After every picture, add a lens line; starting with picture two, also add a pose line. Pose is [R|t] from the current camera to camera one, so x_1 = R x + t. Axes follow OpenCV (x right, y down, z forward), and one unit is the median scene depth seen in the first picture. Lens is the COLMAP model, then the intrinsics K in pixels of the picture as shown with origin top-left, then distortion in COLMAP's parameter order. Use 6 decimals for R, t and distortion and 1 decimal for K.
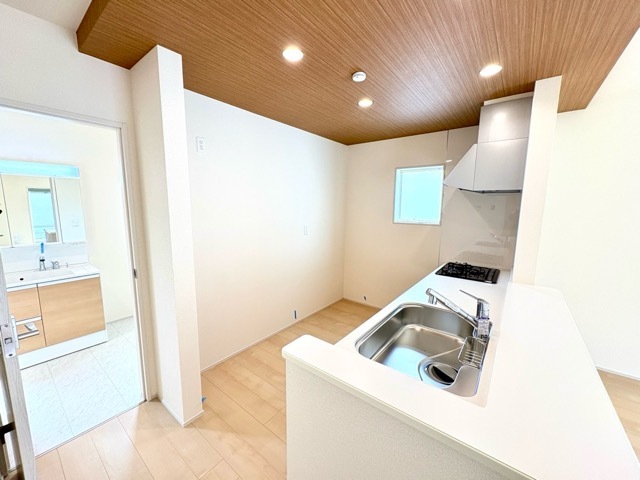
lens RADIAL K [[258.1, 0, 321.8], [0, 258.1, 239.8], [0, 0, 1]] dist [0.013451, 0.000341]
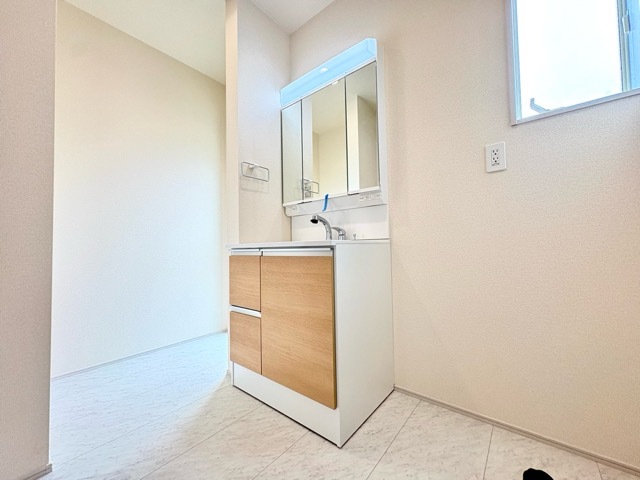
lens RADIAL K [[258.1, 0, 318.2], [0, 258.1, 240.2], [0, 0, 1]] dist [0.013451, 0.000341]
pose [[-0.017965, -0.046120, -0.998774, -0.528258], [-0.121688, 0.991610, -0.043600, 0.152339], [0.992406, 0.120756, -0.023426, 1.087875]]
